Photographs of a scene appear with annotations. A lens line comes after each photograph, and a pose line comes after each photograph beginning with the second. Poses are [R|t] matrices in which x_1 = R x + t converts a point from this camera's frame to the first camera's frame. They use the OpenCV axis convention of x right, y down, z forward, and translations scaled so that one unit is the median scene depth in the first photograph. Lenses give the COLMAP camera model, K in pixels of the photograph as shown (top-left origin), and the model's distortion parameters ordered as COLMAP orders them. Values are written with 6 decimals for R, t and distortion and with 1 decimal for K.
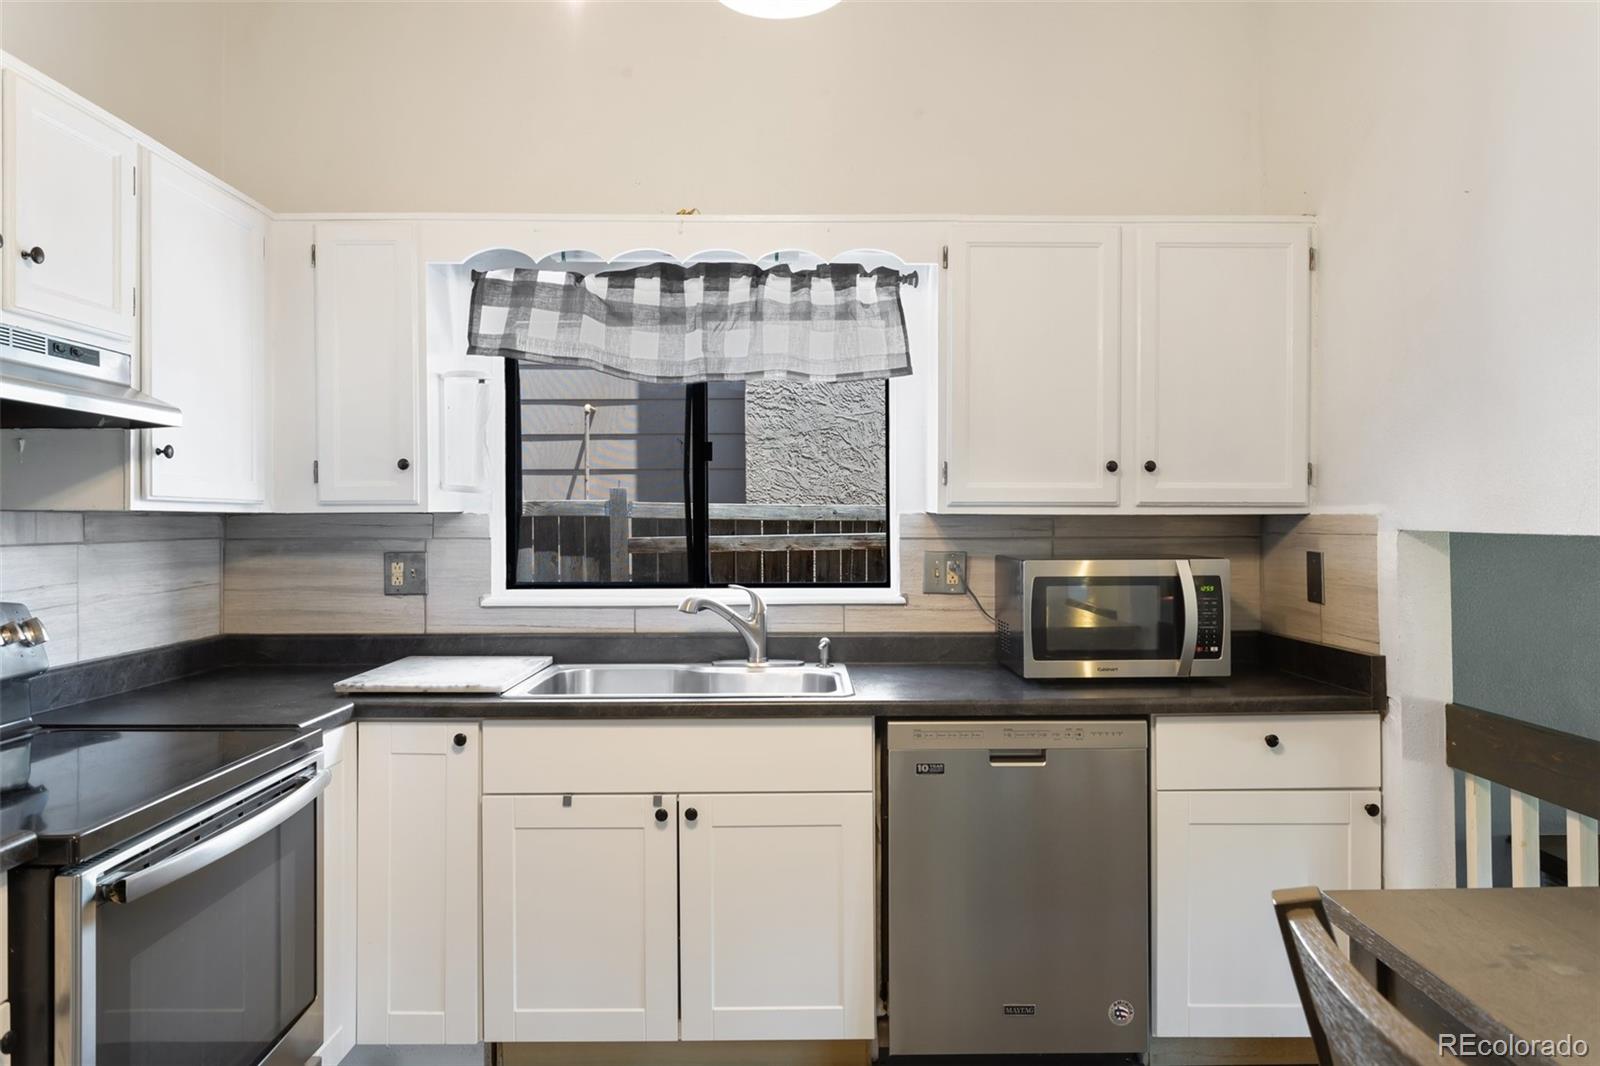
lens RADIAL K [[1075.0, 0, 801.1], [0, 1075.0, 524.7], [0, 0, 1]] dist [-0.011428, -0.000853]
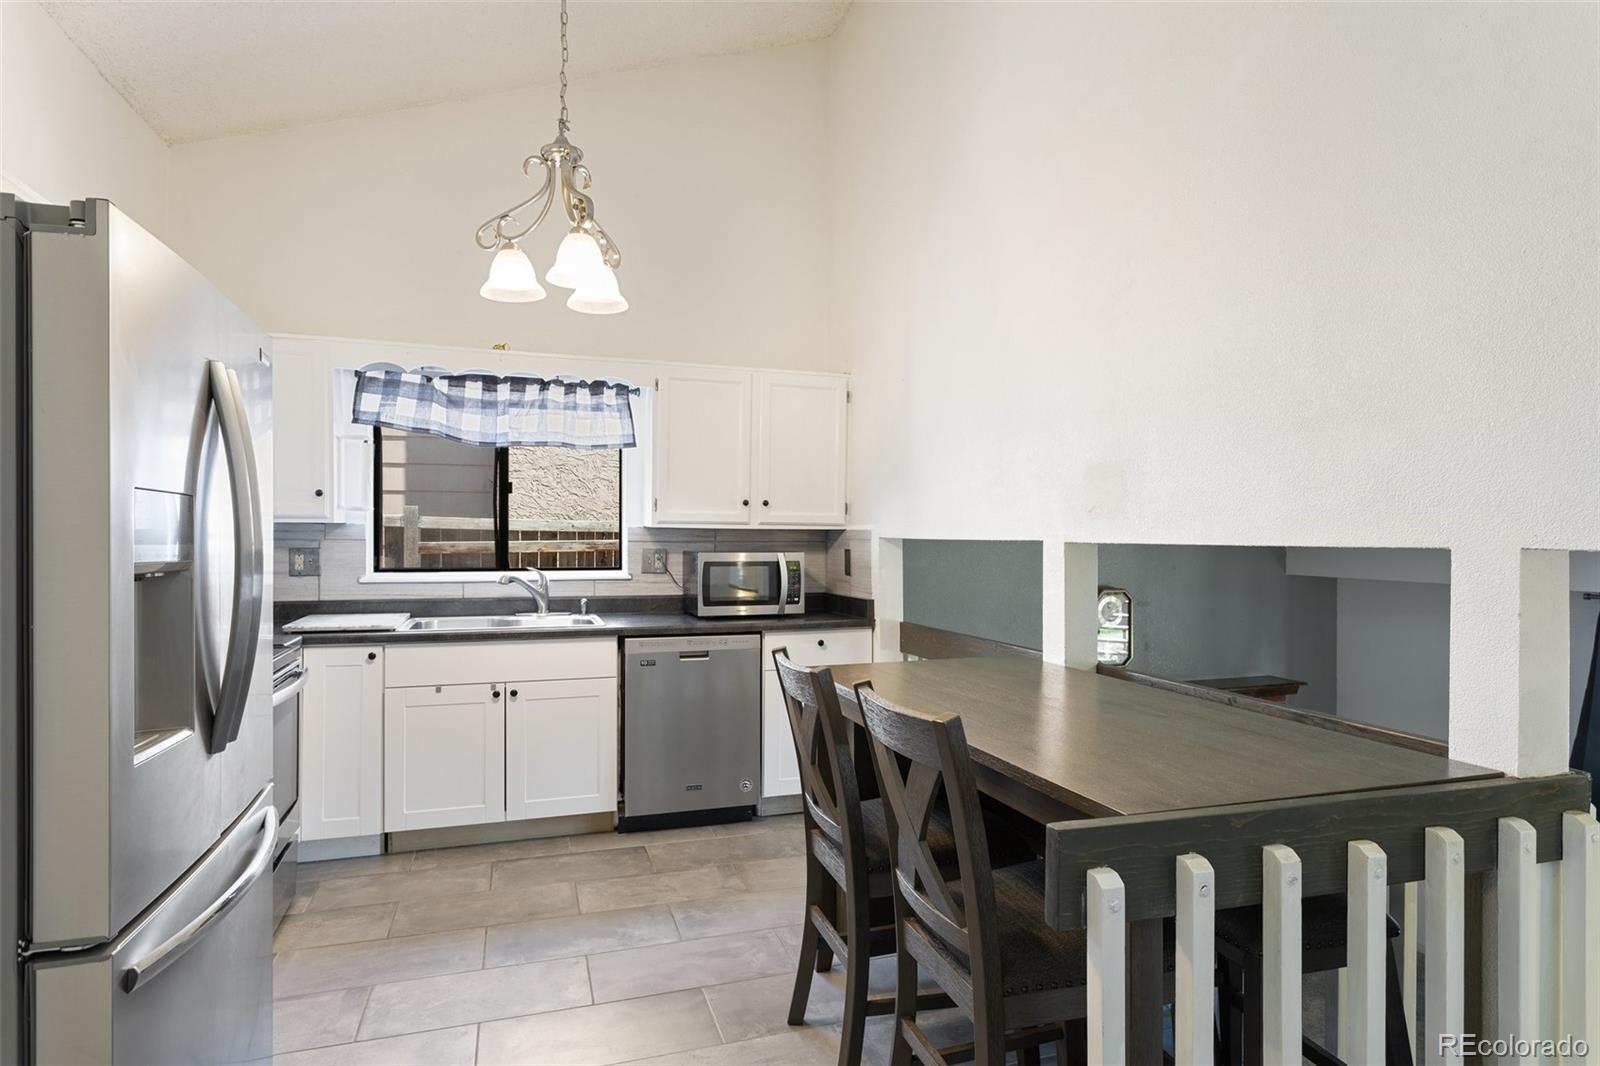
lens RADIAL K [[888.7, 0, 805.2], [0, 888.7, 544.7], [0, 0, 1]] dist [0.004935, -0.000319]
pose [[0.950101, 0.005034, 0.311903, -0.085651], [-0.007515, 0.999949, 0.006752, 0.006446], [-0.311853, -0.008759, 0.950090, -0.458176]]
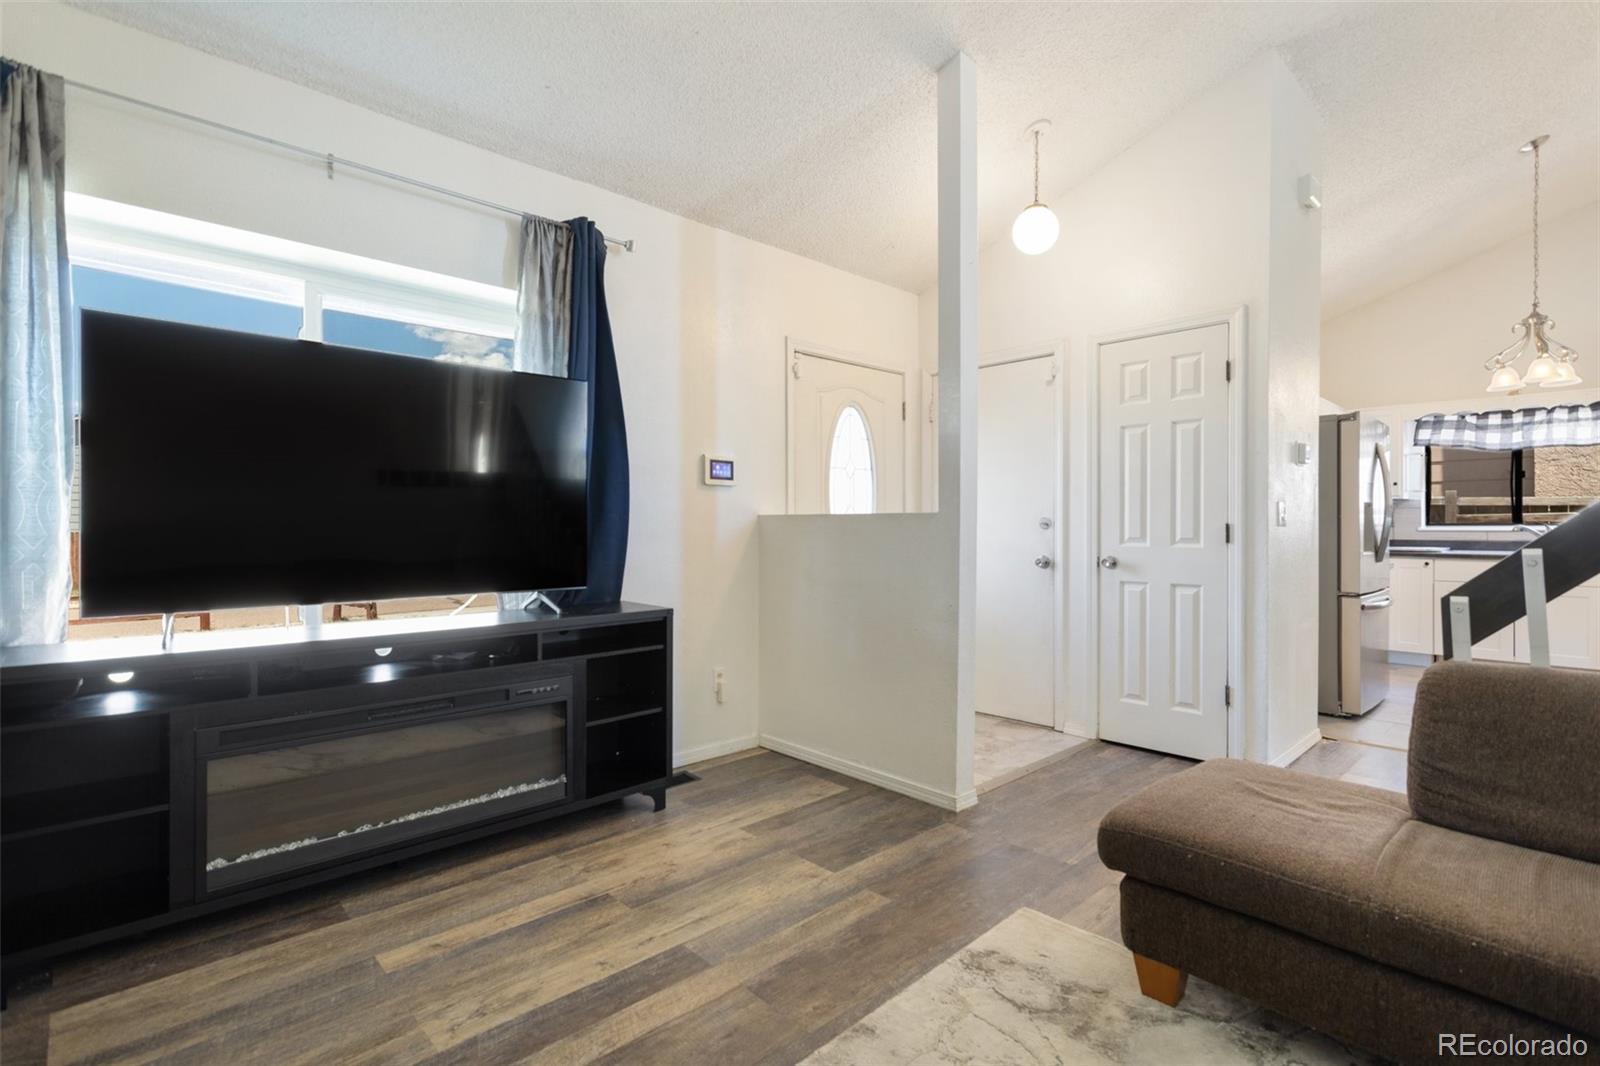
lens RADIAL K [[761.3, 0, 804.7], [0, 761.3, 526.9], [0, 0, 1]] dist [0.002945, 0.001985]
pose [[0.693955, 0.004367, -0.720006, 0.046112], [-0.005050, 0.999987, 0.001197, 0.073283], [0.720001, 0.002805, 0.693967, -1.719195]]
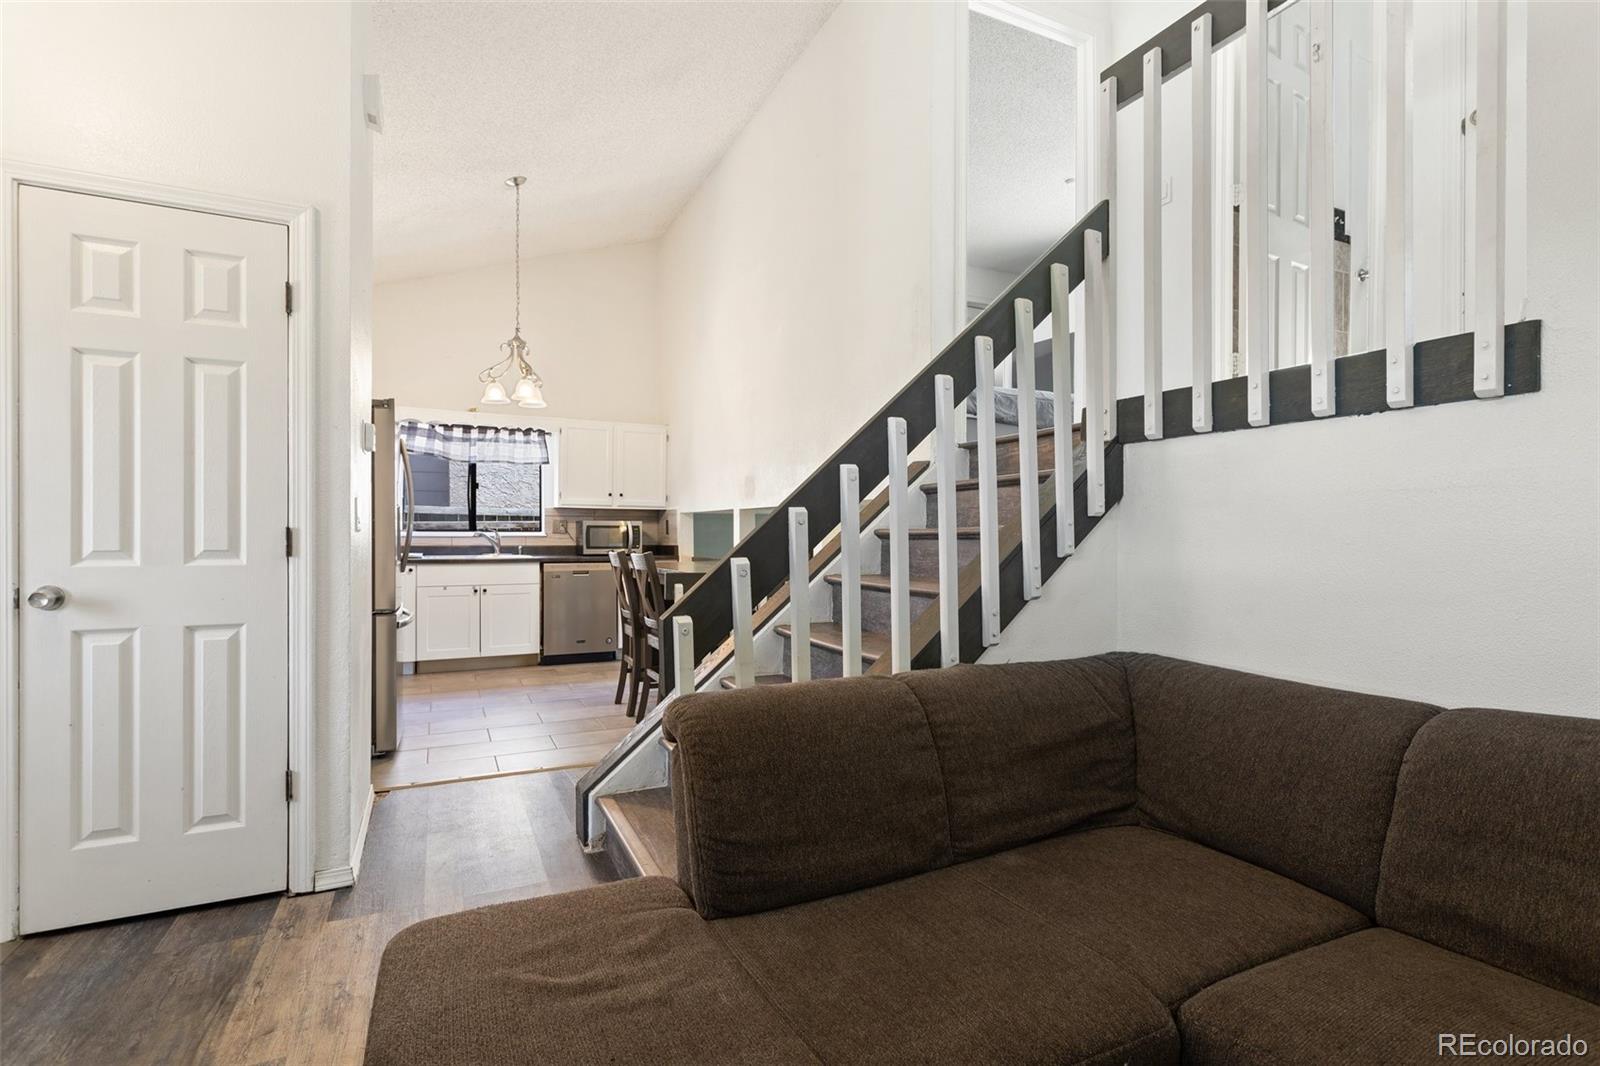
lens RADIAL K [[761.3, 0, 805.8], [0, 761.3, 541.0], [0, 0, 1]] dist [0.002945, 0.001985]
pose [[0.897721, 0.002924, 0.440555, -0.210547], [-0.005744, 0.999971, 0.005069, 0.073144], [-0.440528, -0.007081, 0.897711, -1.379090]]
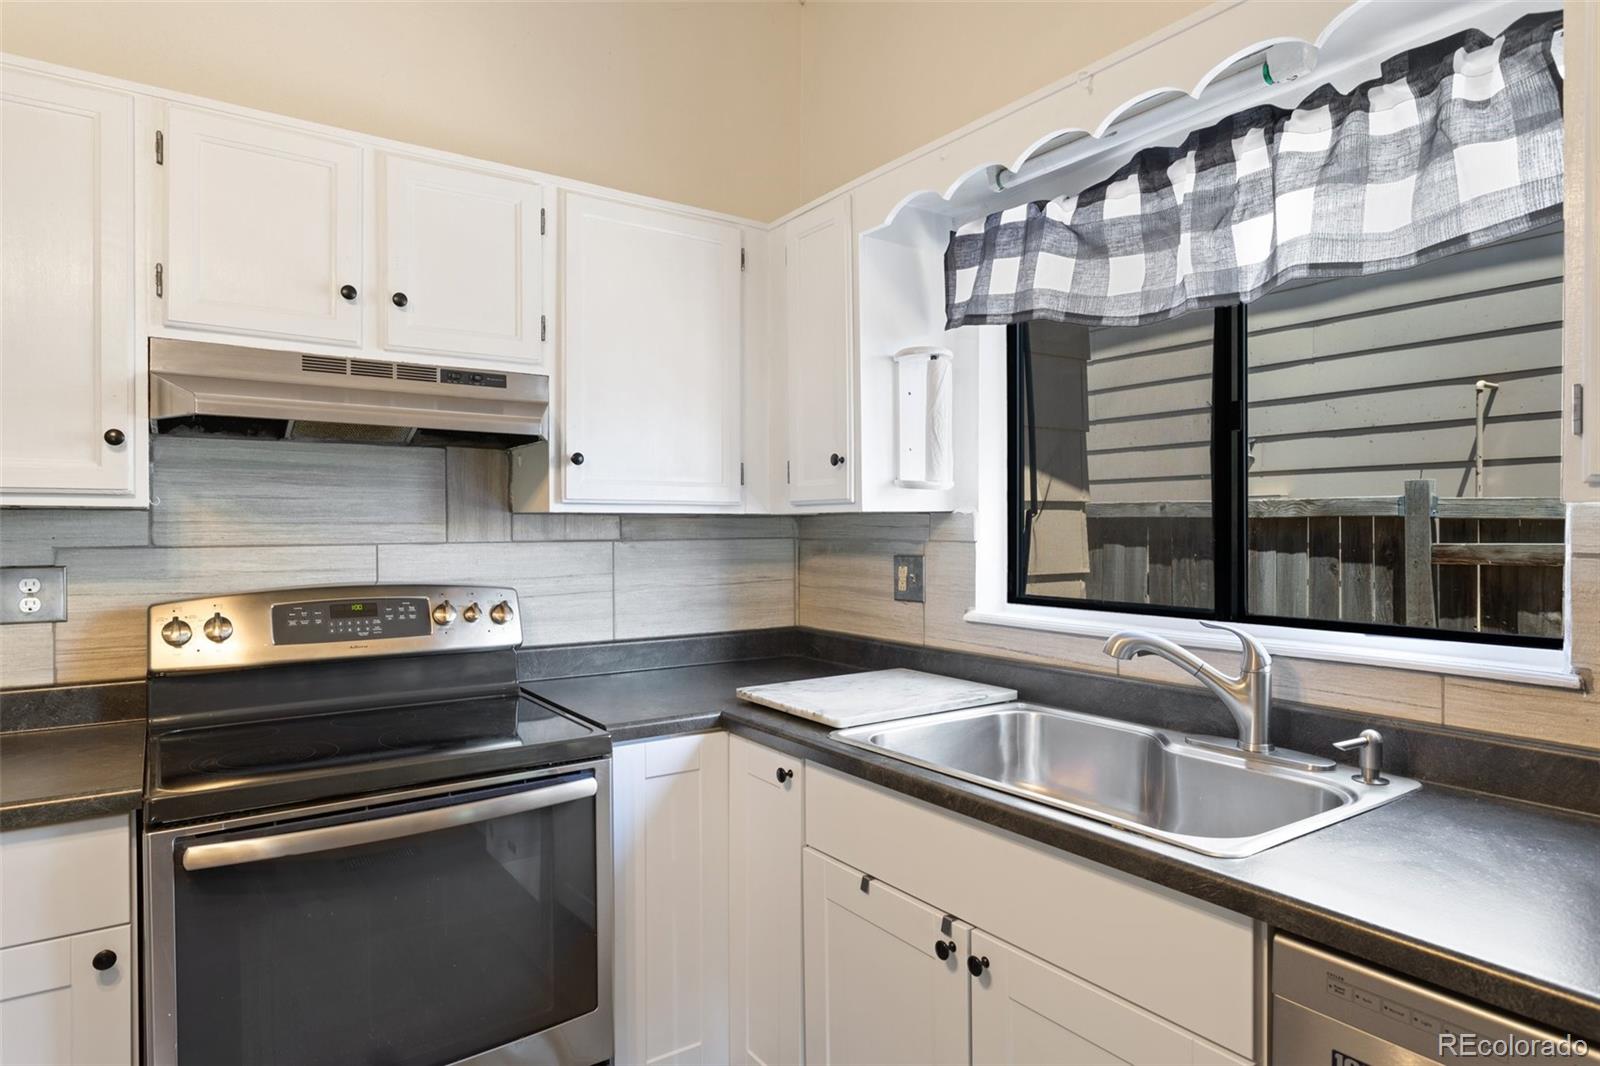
lens RADIAL K [[924.7, 0, 813.1], [0, 924.7, 535.9], [0, 0, 1]] dist [-0.008320, 0.004107]
pose [[0.570570, 0.010579, -0.821181, 0.248087], [-0.002182, 0.999933, 0.011366, -0.000119], [0.821246, -0.004694, 0.570555, 0.488179]]
